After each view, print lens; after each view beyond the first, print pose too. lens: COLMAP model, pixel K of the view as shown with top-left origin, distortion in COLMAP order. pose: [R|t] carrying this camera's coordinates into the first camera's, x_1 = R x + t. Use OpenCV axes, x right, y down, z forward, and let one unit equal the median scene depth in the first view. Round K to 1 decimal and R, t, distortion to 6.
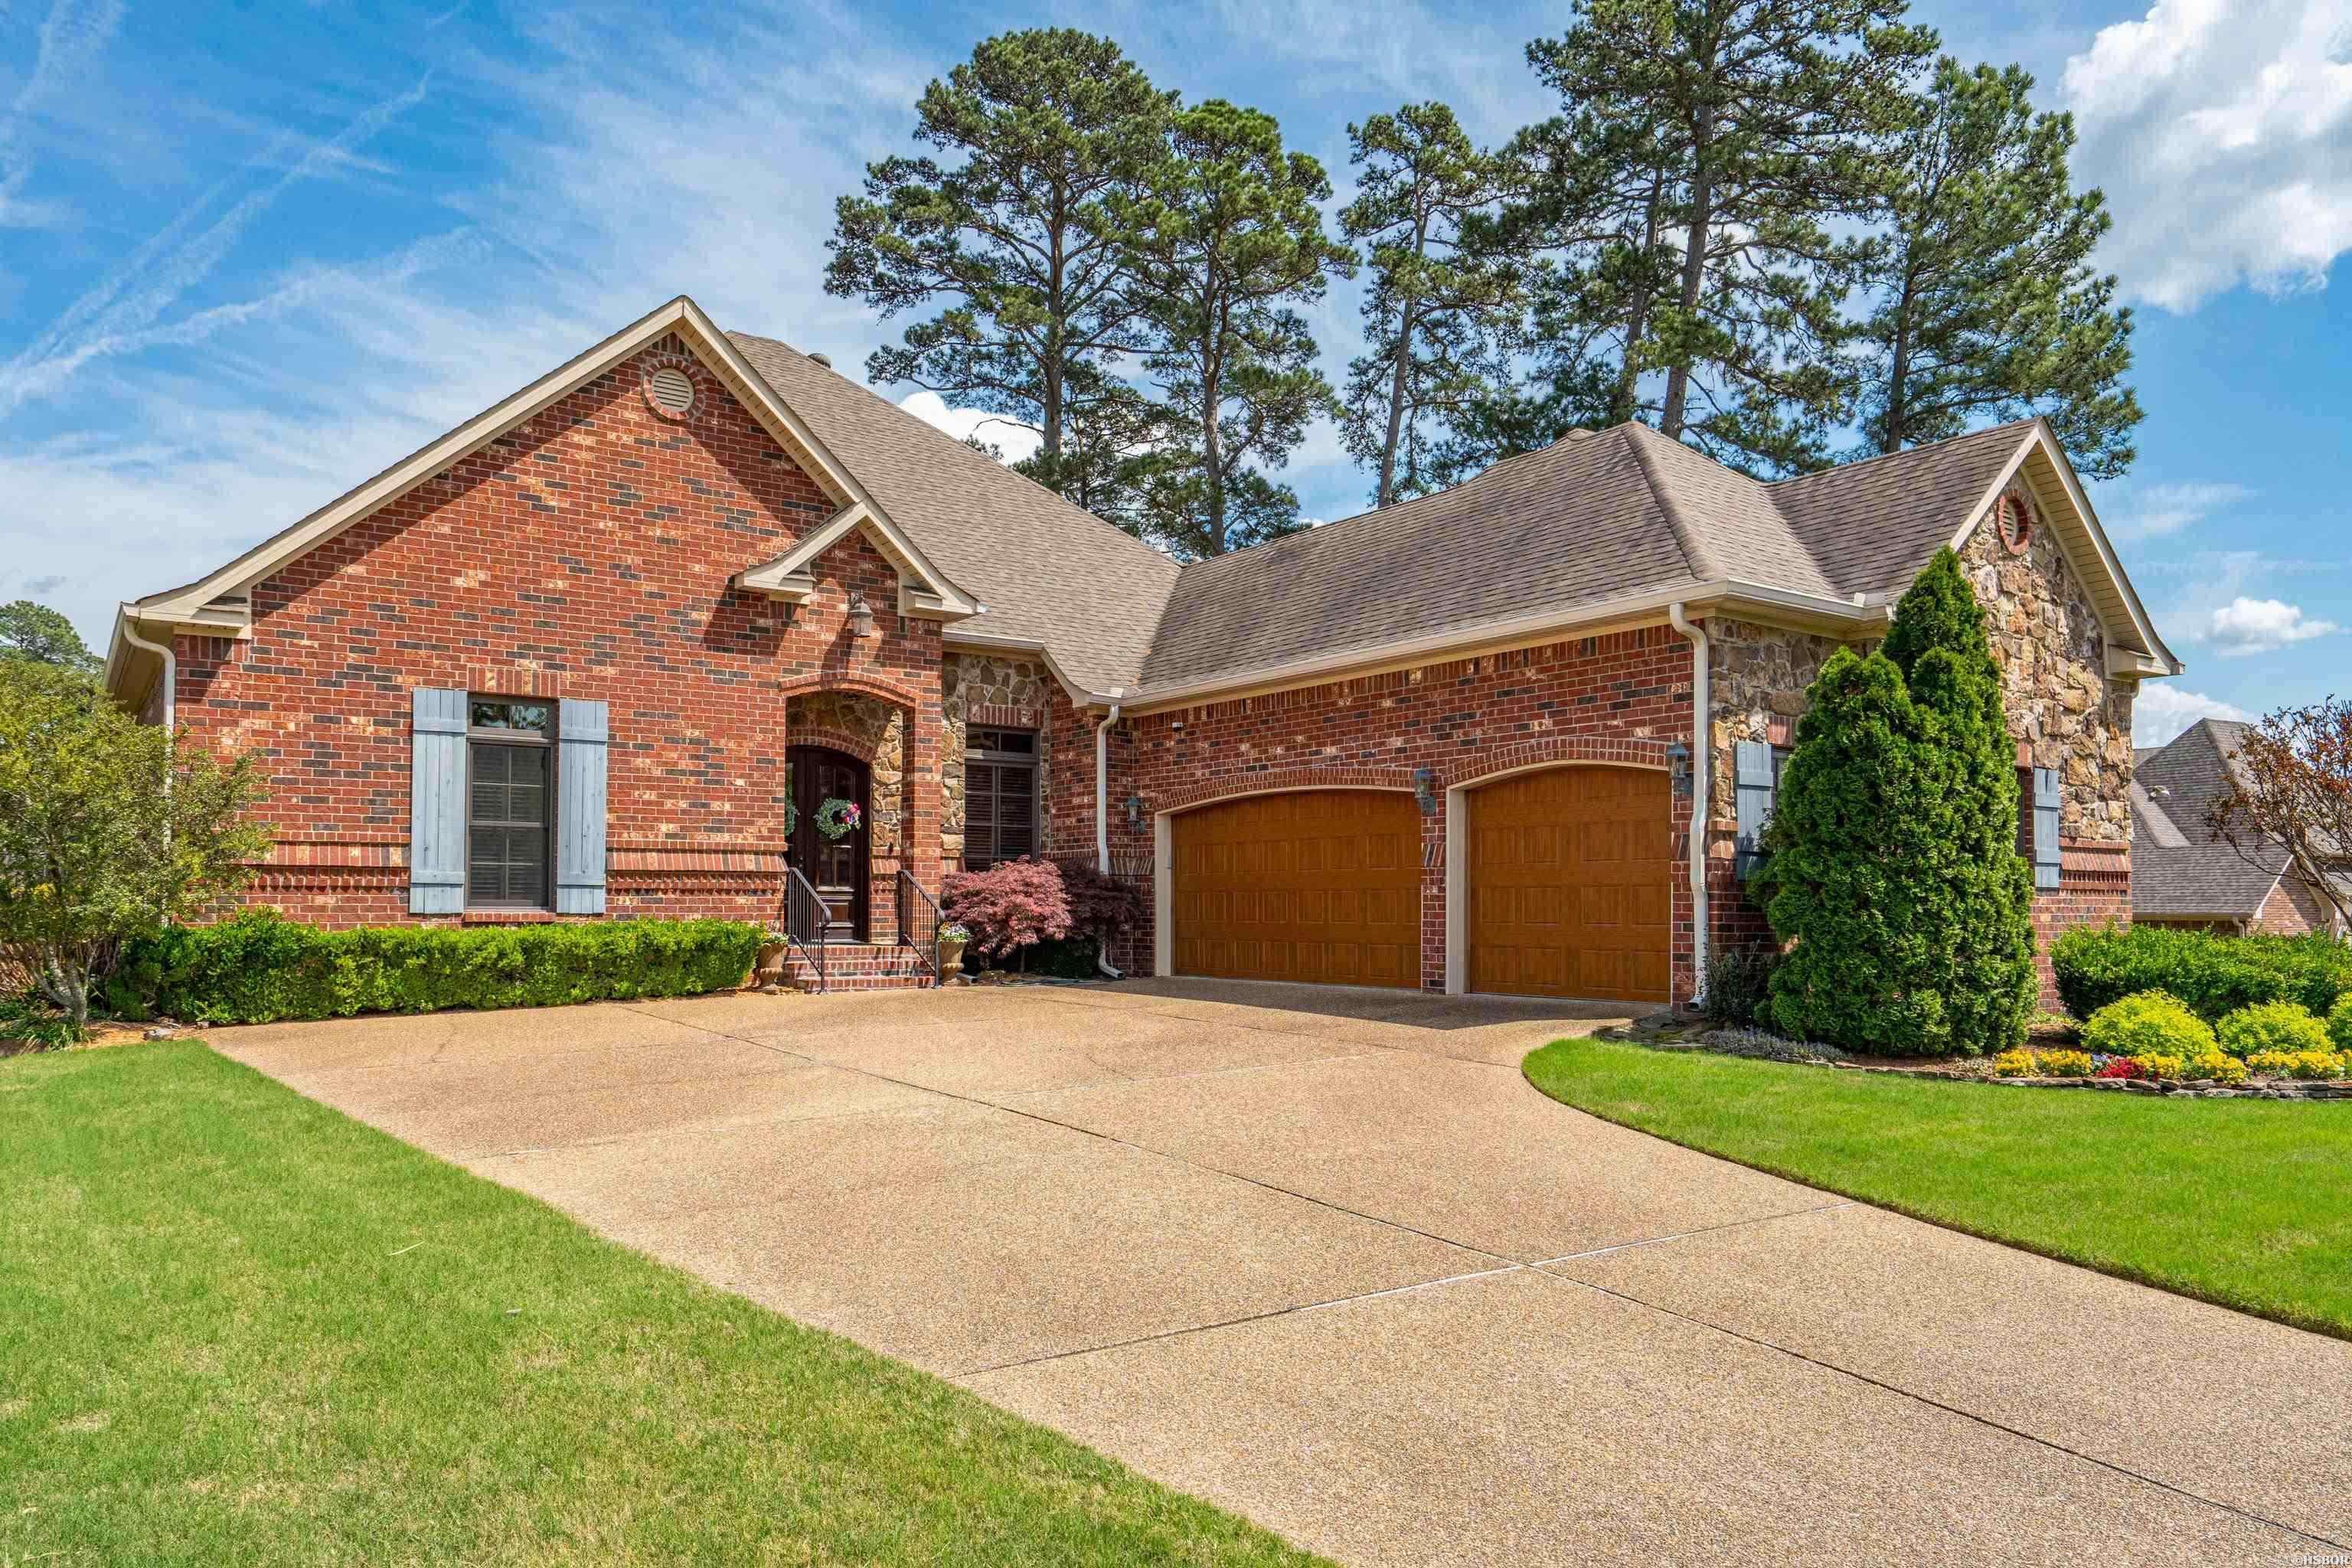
lens RADIAL K [[1522.4, 0, 1177.3], [0, 1522.4, 880.0], [0, 0, 1]] dist [-0.000963, -0.001255]
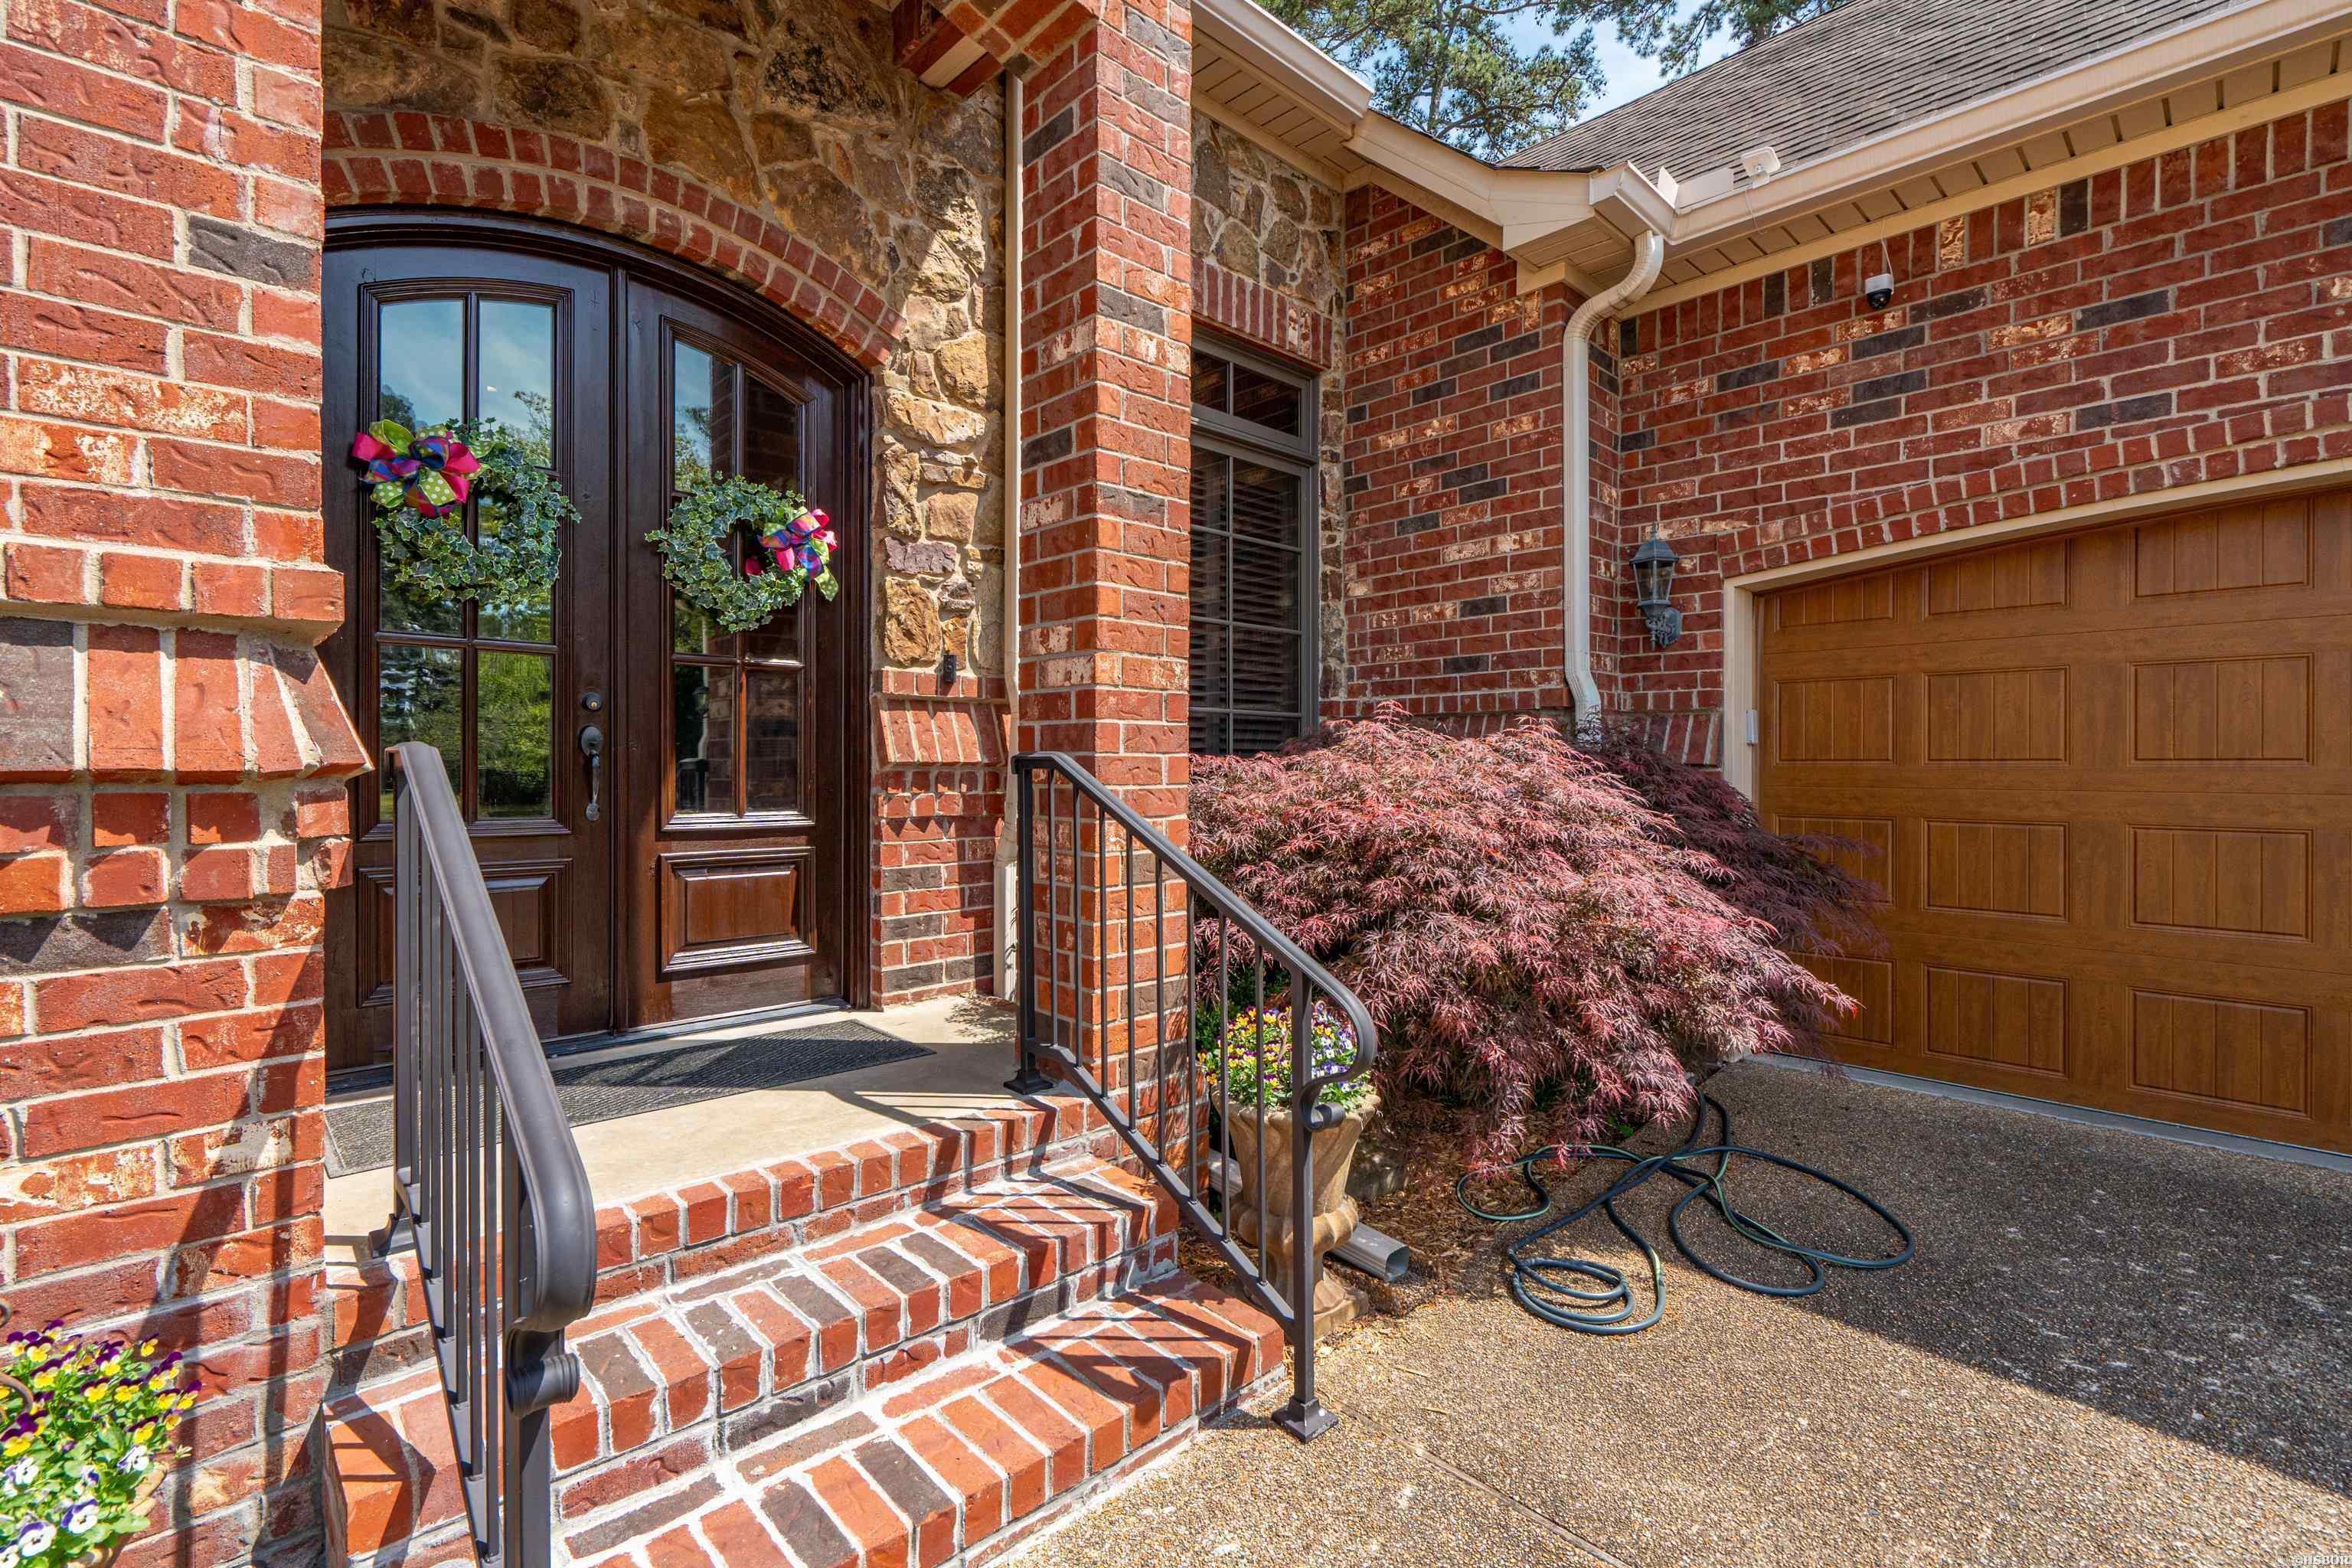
lens RADIAL K [[1083.0, 0, 1175.7], [0, 1083.0, 769.6], [0, 0, 1]] dist [0.000143, -0.000433]
pose [[0.992491, -0.000418, 0.122319, -0.197462], [-0.002095, 0.999790, 0.020409, -0.008058], [-0.122301, -0.020512, 0.992281, 0.919423]]
